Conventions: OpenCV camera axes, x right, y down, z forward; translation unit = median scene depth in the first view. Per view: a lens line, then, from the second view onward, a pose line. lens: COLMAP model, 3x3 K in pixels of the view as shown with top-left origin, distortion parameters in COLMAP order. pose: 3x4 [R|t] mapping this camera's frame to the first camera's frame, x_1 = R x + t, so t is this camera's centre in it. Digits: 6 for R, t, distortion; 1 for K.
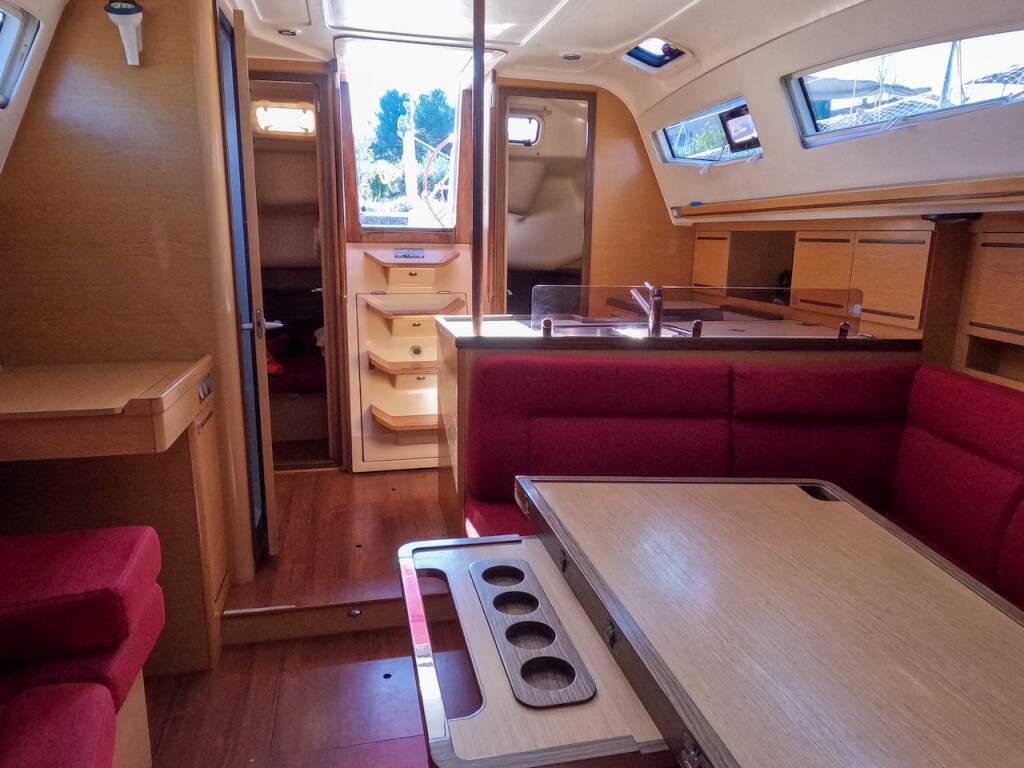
lens RADIAL K [[689.3, 0, 512.0], [0, 689.3, 384.0], [0, 0, 1]] dist [0.000148, 0.002991]
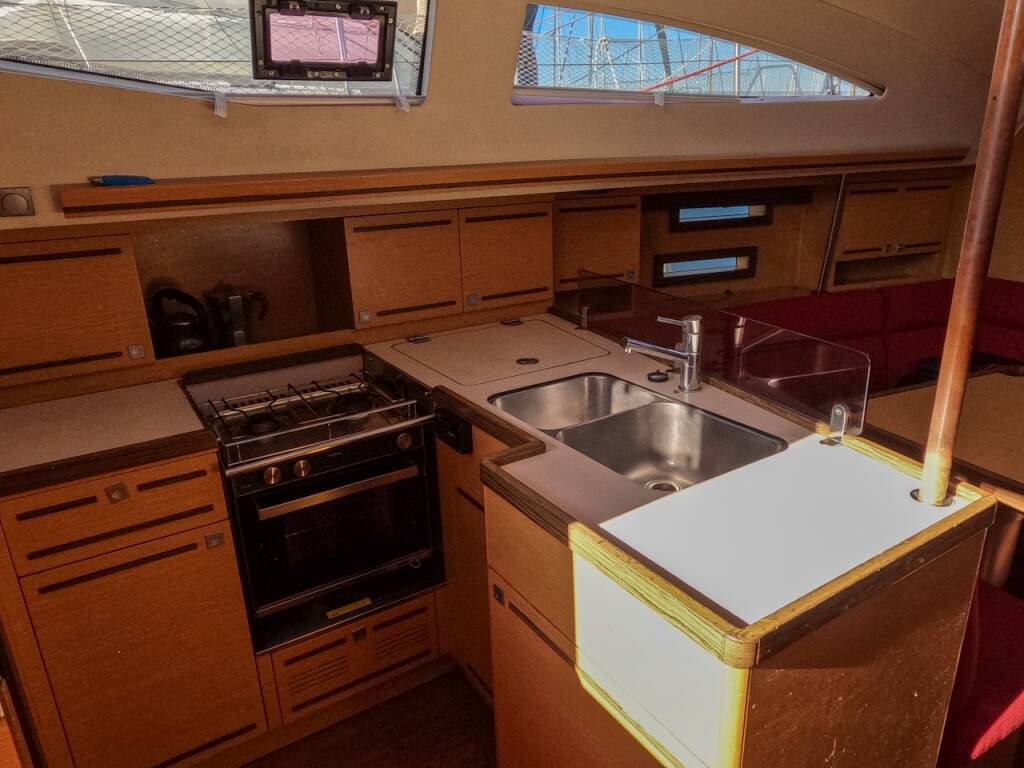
lens RADIAL K [[689.3, 0, 512.0], [0, 689.3, 384.0], [0, 0, 1]] dist [0.000148, 0.002991]
pose [[-0.329180, -0.310686, 0.891692, -0.280493], [0.224880, 0.891358, 0.393587, -0.304073], [-0.917099, 0.330084, -0.223550, 1.054412]]
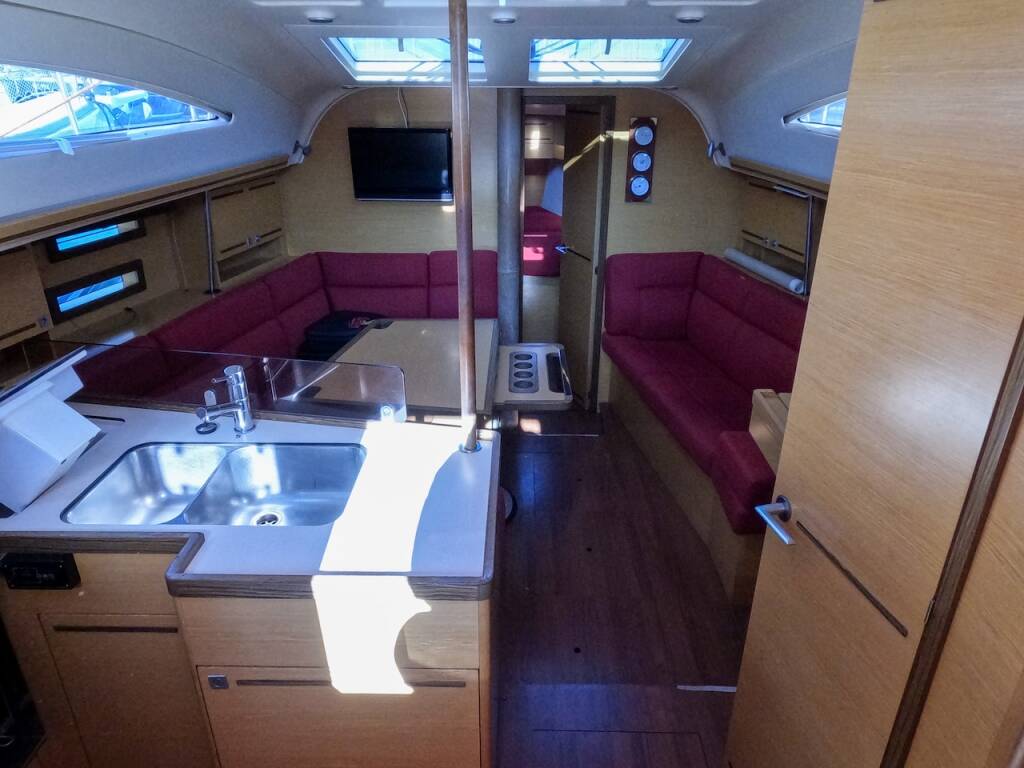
lens RADIAL K [[689.3, 0, 512.0], [0, 689.3, 384.0], [0, 0, 1]] dist [0.000148, 0.002991]
pose [[-0.969219, -0.114794, 0.217802, -0.220588], [0.035541, 0.810146, 0.585150, -0.401774], [-0.243623, 0.574879, -0.781129, 1.163367]]
